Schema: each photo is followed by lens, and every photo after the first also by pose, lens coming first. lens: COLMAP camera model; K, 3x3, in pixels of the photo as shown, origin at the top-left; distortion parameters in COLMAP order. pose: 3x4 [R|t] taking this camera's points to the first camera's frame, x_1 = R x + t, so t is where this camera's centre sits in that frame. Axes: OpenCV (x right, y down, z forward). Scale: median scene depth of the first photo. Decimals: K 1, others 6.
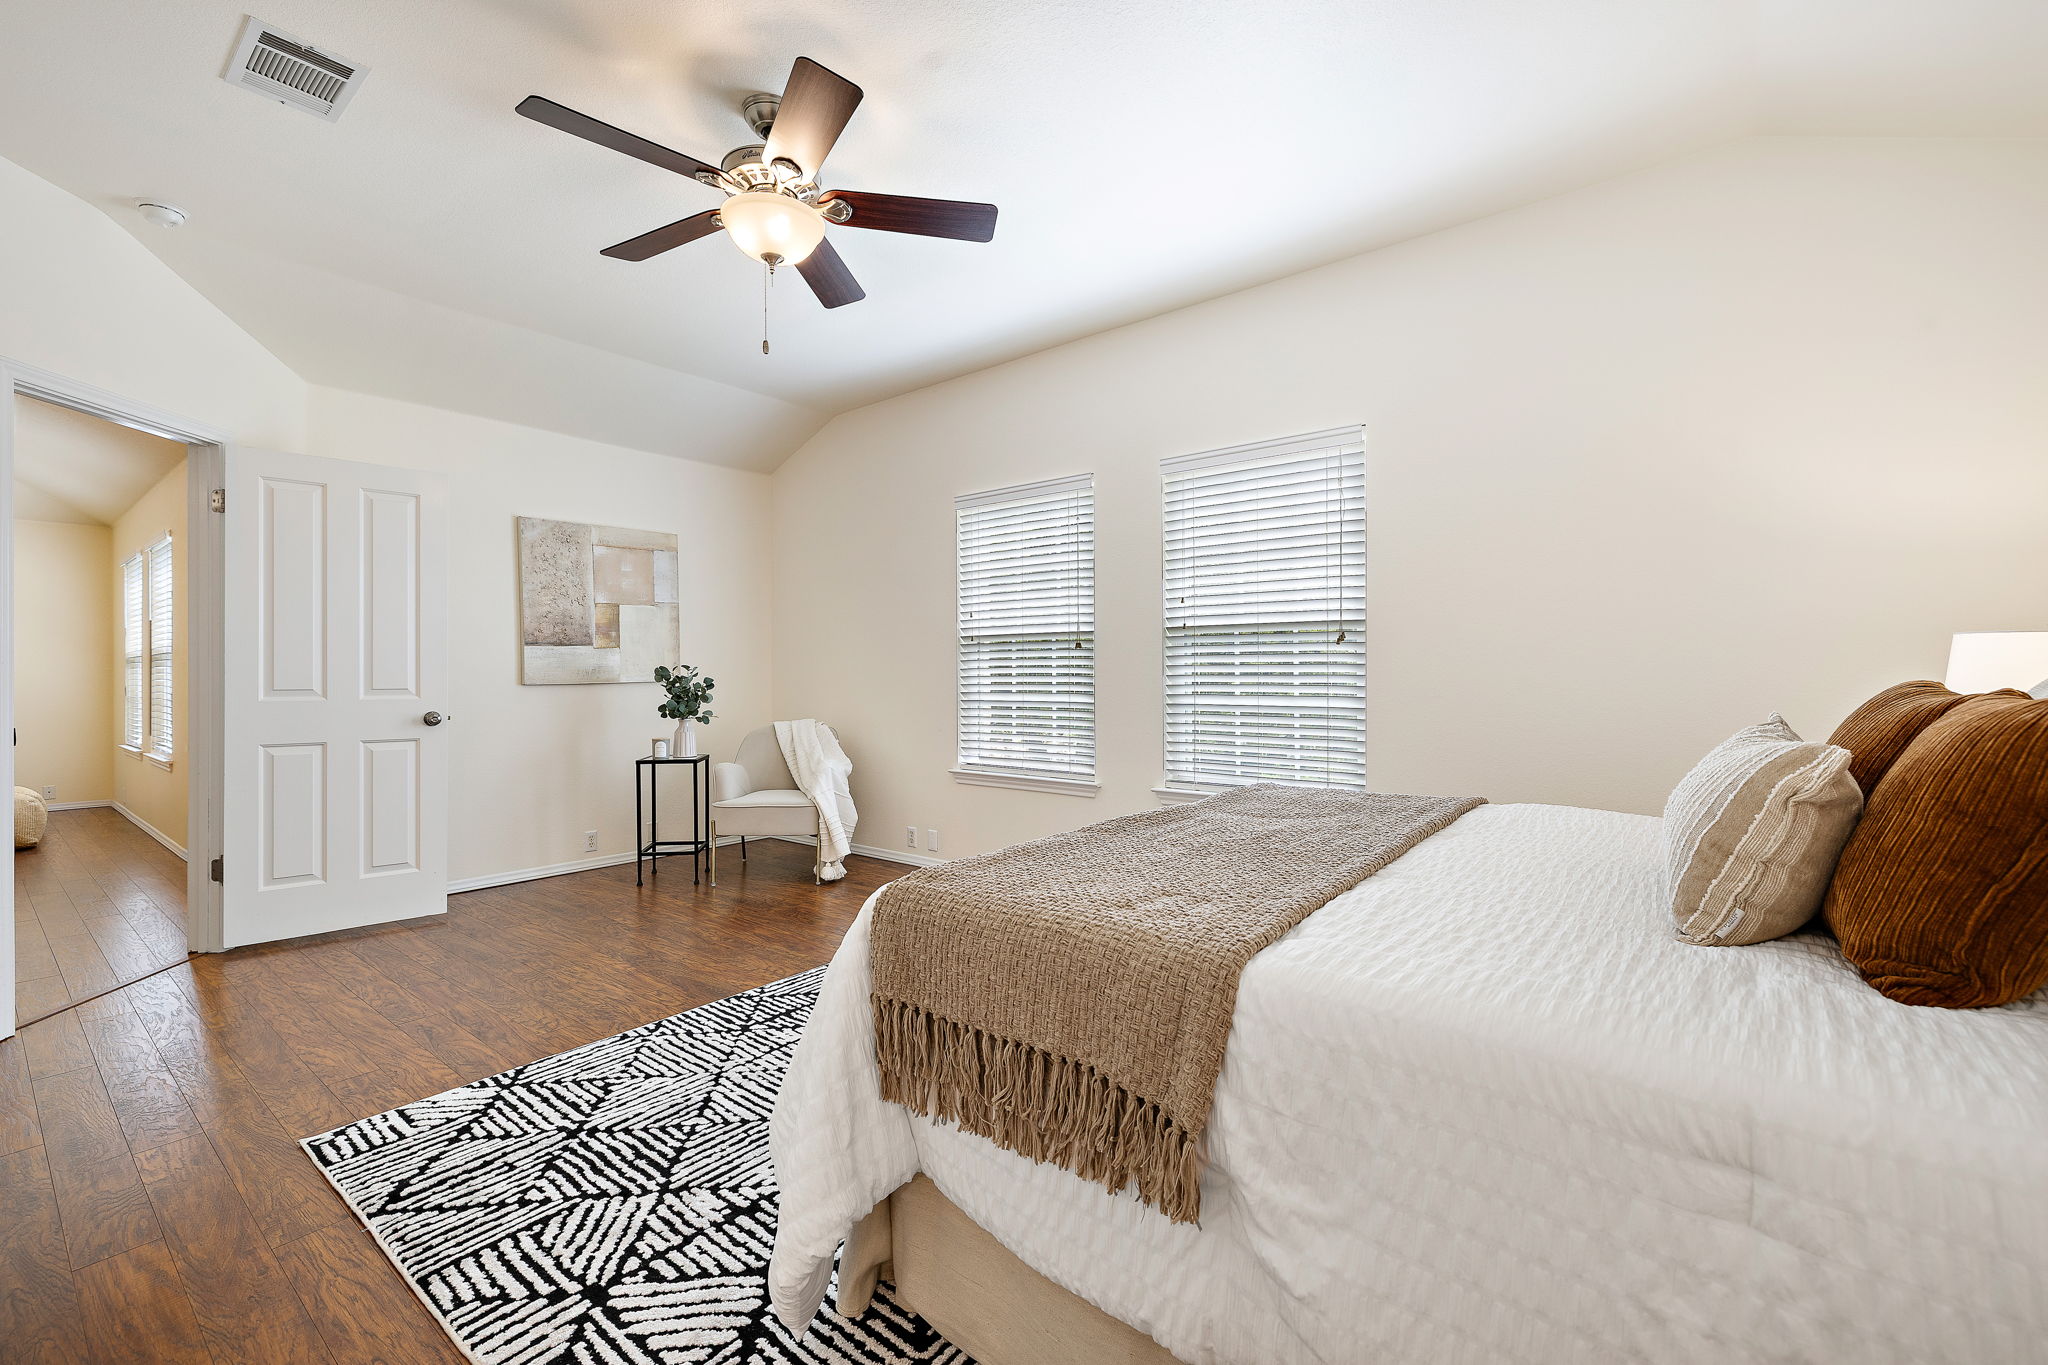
lens RADIAL K [[876.7, 0, 1016.6], [0, 876.7, 681.1], [0, 0, 1]] dist [-0.000714, 0.001081]
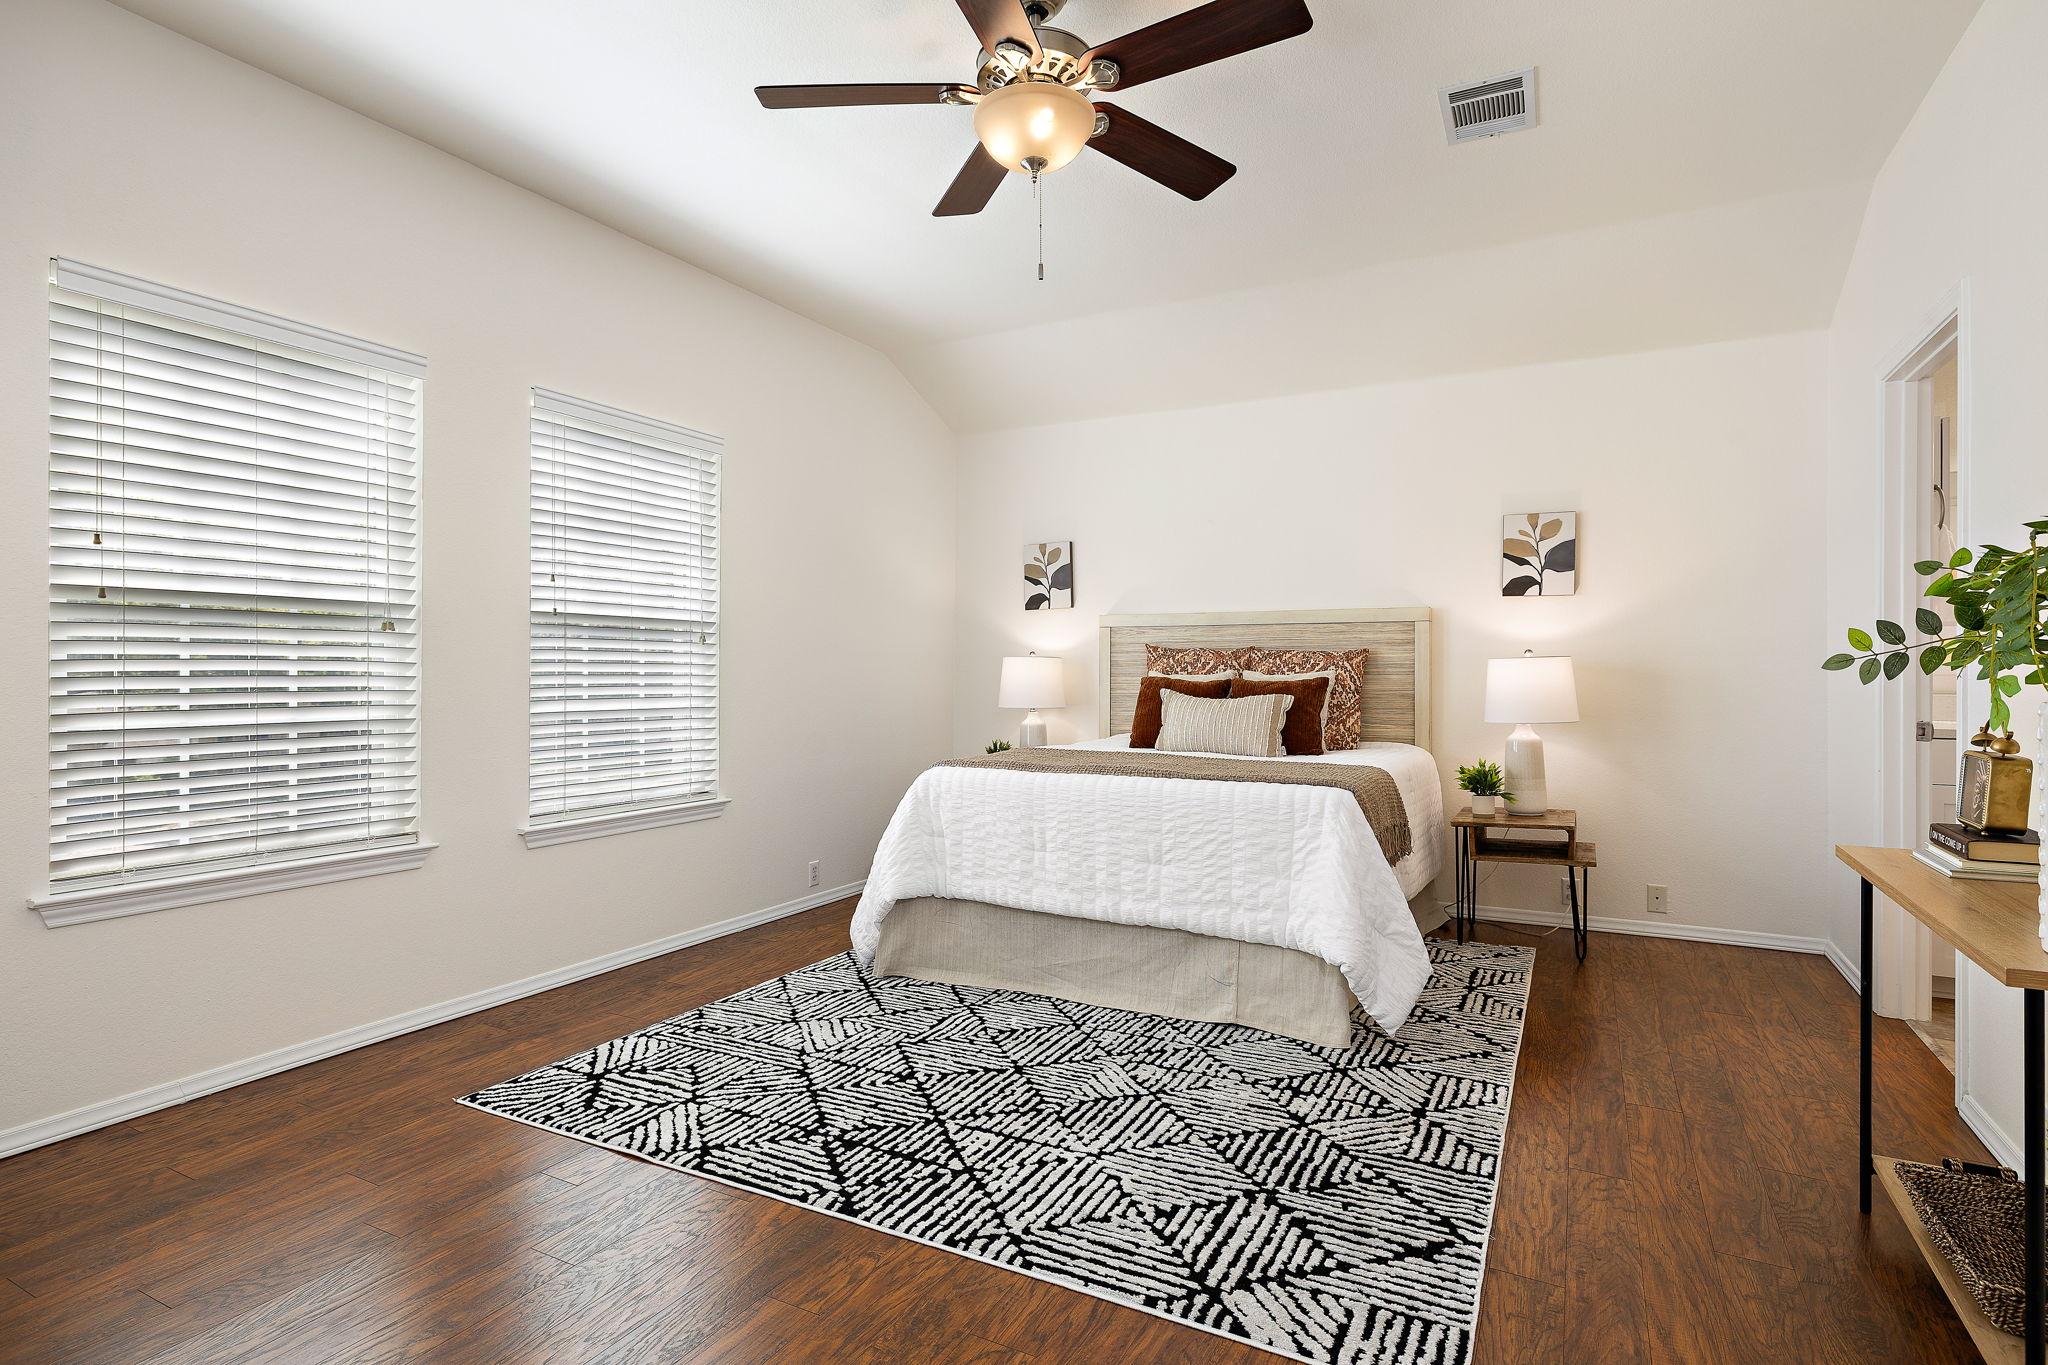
lens RADIAL K [[1047.3, 0, 1023.3], [0, 1047.3, 672.8], [0, 0, 1]] dist [0.001147, 0.001886]
pose [[-0.194018, 0.004178, 0.980989, -1.407863], [0.009705, 0.999950, -0.002339, -0.004217], [-0.980950, 0.009067, -0.194049, 1.363545]]
